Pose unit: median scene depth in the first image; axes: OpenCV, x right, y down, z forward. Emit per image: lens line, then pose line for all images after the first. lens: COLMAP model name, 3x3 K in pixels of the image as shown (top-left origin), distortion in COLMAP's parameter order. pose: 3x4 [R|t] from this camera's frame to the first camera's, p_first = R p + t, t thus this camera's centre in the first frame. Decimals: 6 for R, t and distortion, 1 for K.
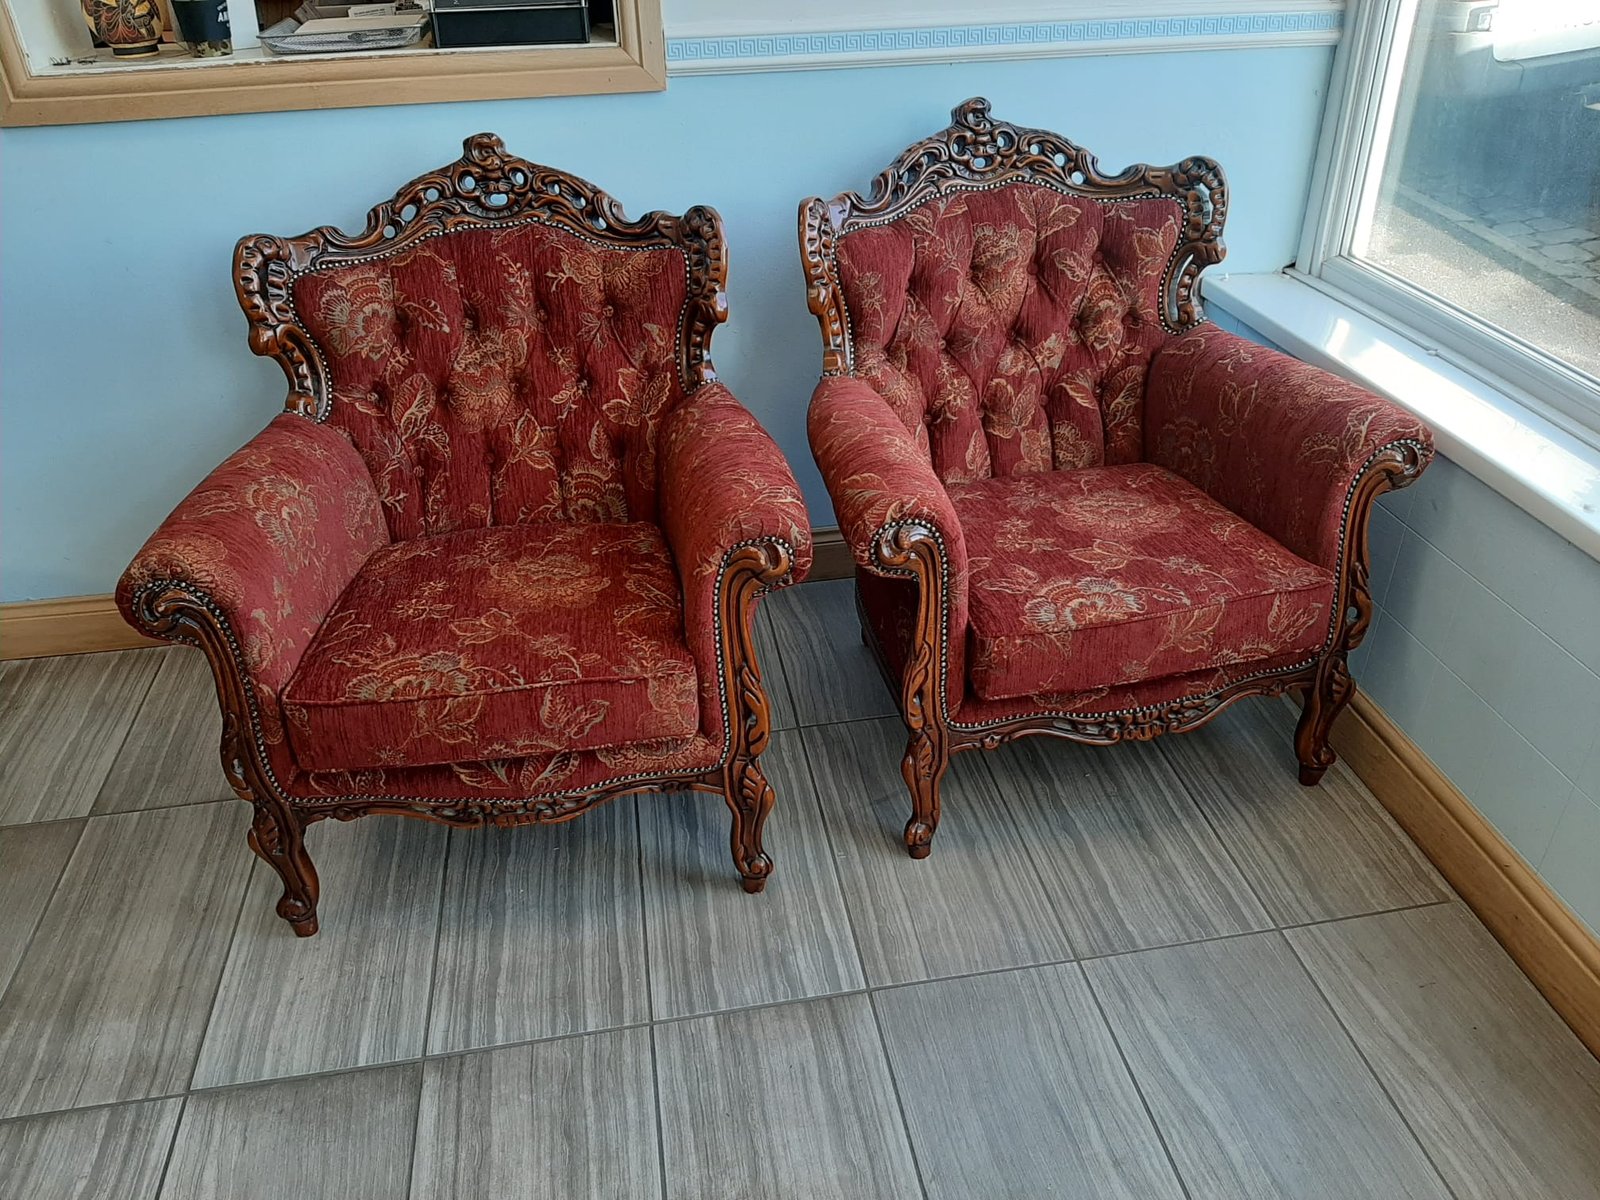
lens RADIAL K [[1221.3, 0, 800.0], [0, 1221.3, 600.0], [0, 0, 1]] dist [0.006218, -0.041462]
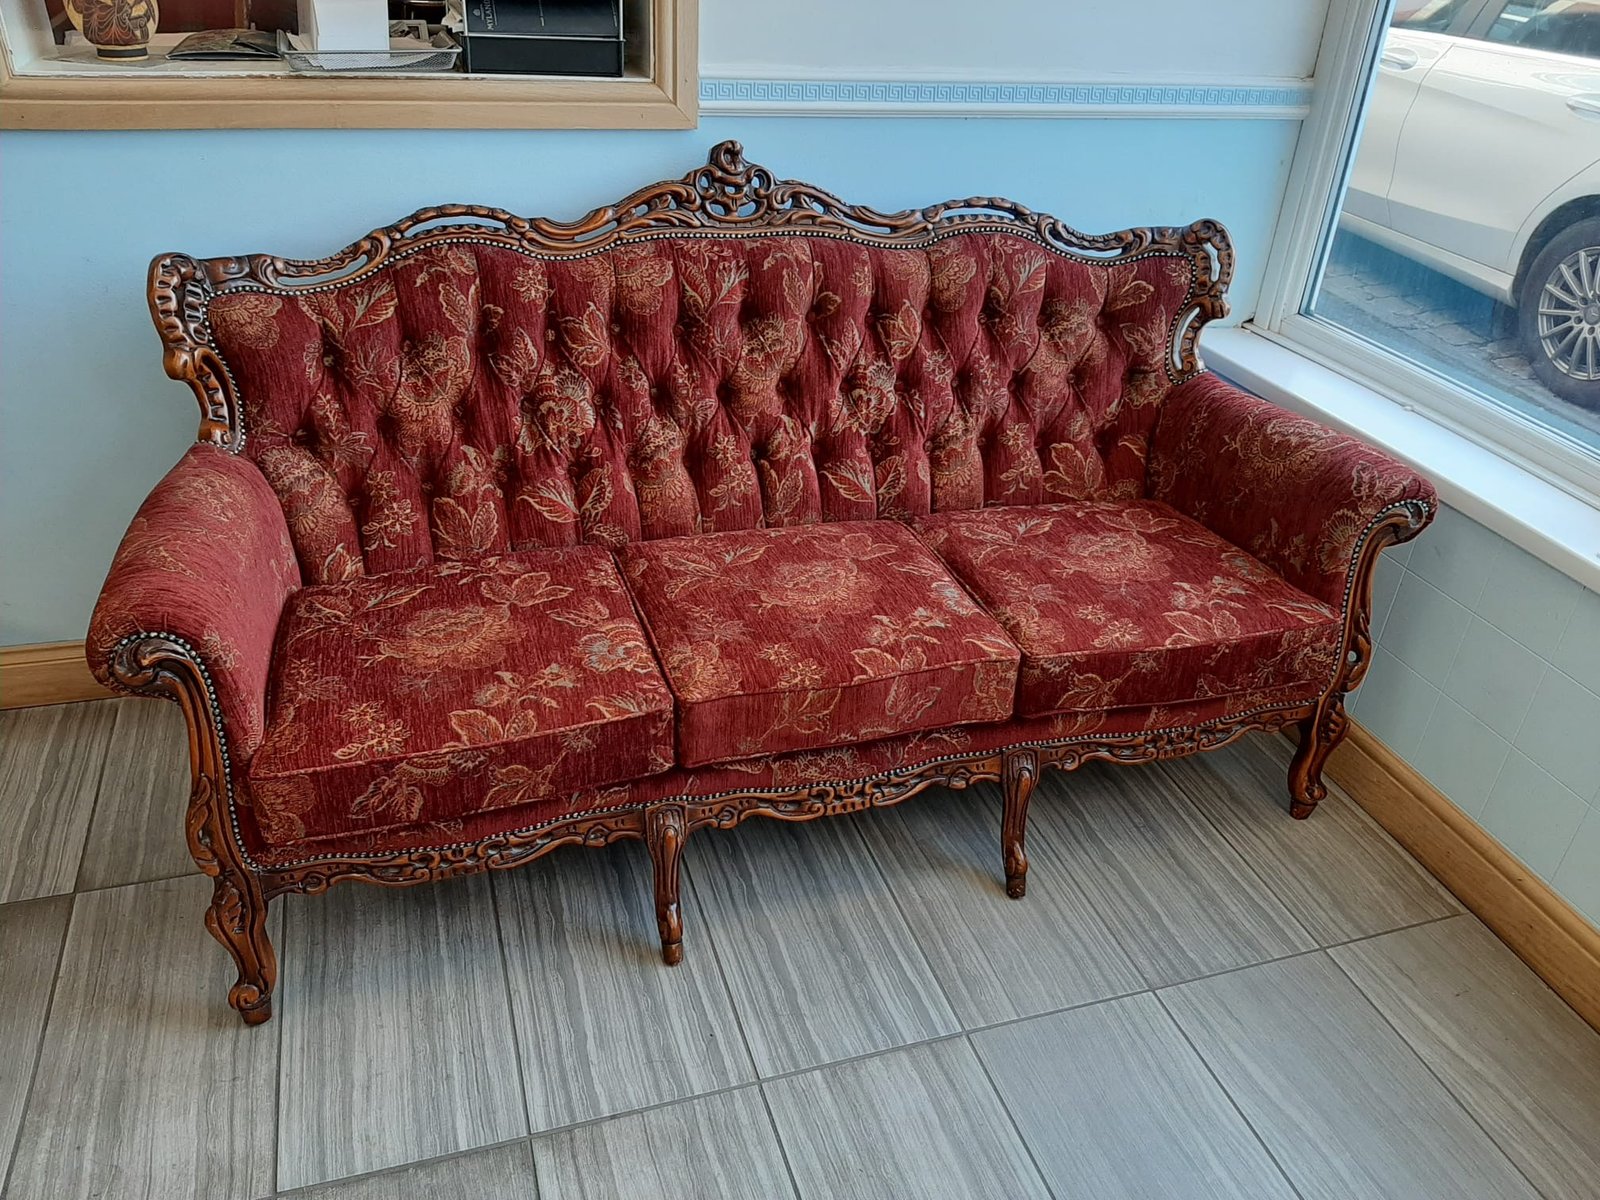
lens RADIAL K [[1221.1, 0, 800.0], [0, 1221.1, 600.0], [0, 0, 1]] dist [0.001366, -0.027427]
pose [[0.986498, -0.007181, 0.163614, -0.221553], [0.010726, 0.999726, -0.020795, -0.016014], [-0.163420, 0.022269, 0.986305, 0.020290]]
